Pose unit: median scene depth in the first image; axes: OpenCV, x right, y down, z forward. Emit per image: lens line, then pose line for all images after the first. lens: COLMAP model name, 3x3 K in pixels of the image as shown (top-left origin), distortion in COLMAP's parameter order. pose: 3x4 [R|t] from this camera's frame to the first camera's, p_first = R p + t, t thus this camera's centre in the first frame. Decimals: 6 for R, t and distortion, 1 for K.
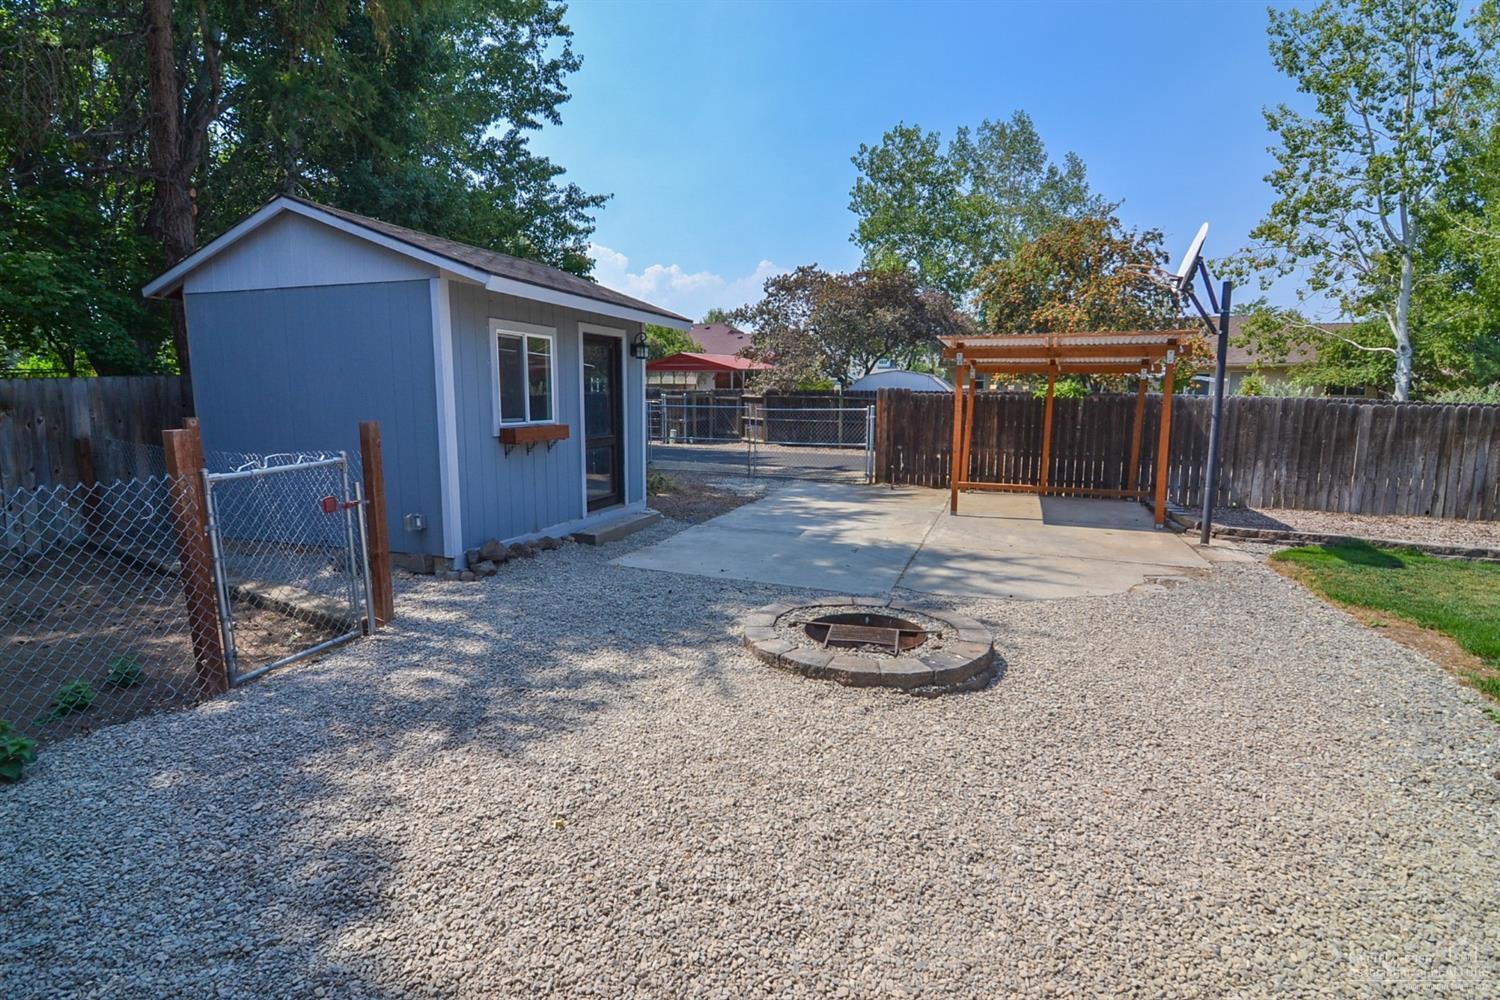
lens RADIAL K [[731.6, 0, 740.4], [0, 731.6, 491.5], [0, 0, 1]] dist [-0.000339, -0.017473]
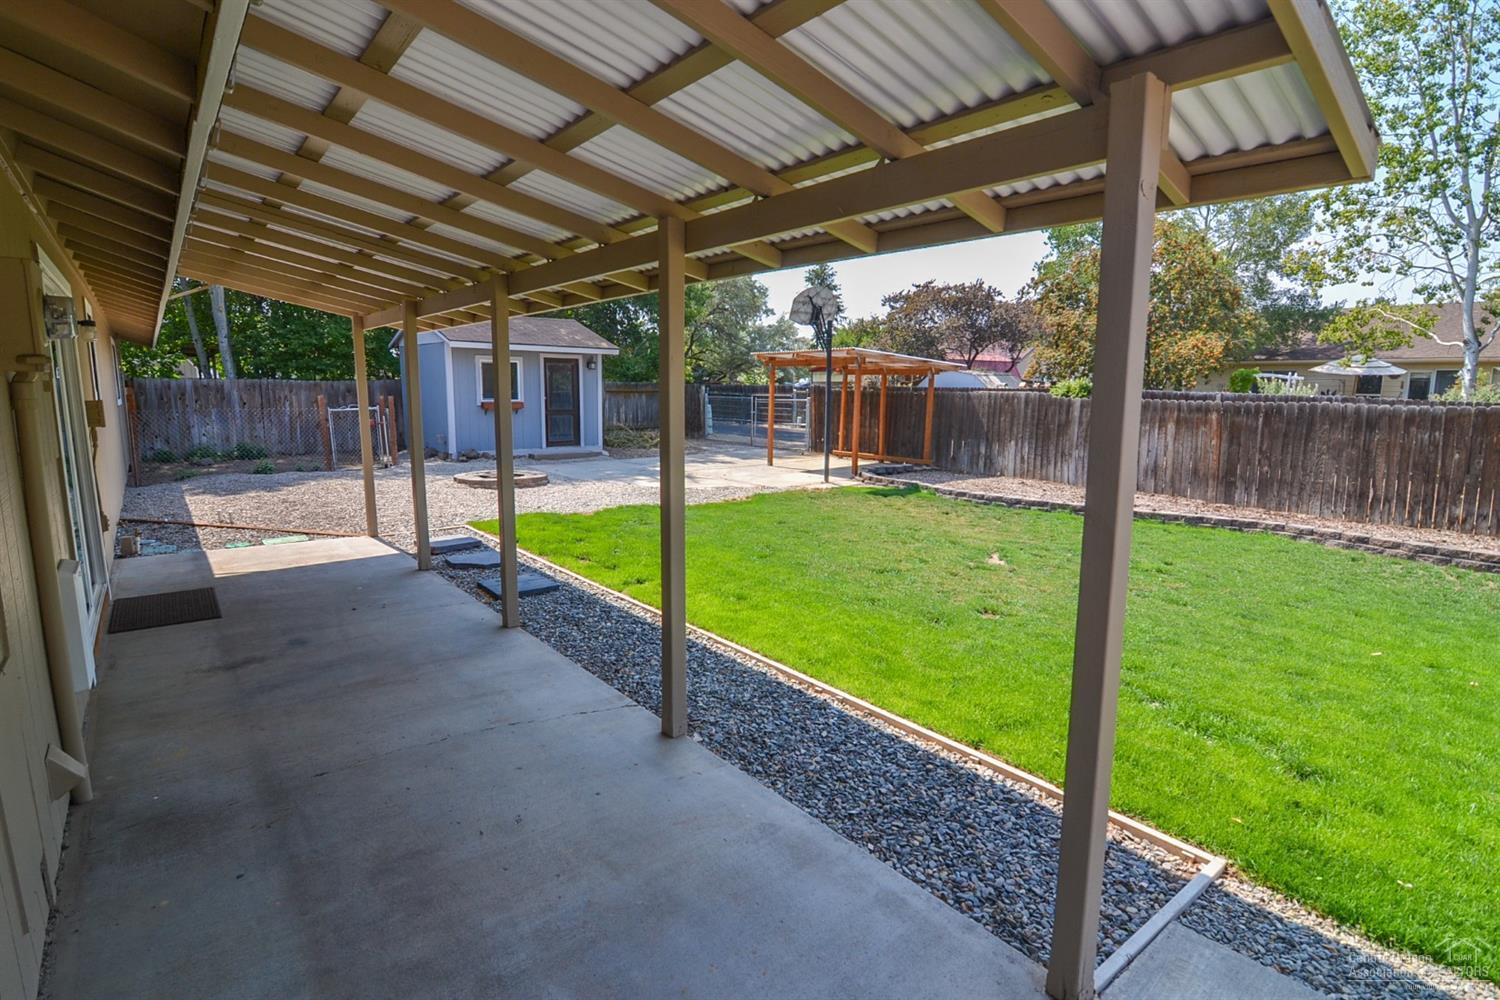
lens RADIAL K [[731.6, 0, 740.4], [0, 731.6, 491.5], [0, 0, 1]] dist [-0.000339, -0.017473]
pose [[0.871694, 0.072493, -0.484659, 0.973451], [-0.069767, 0.997282, 0.023688, 0.053837], [0.485059, 0.013165, 0.874383, -0.398804]]
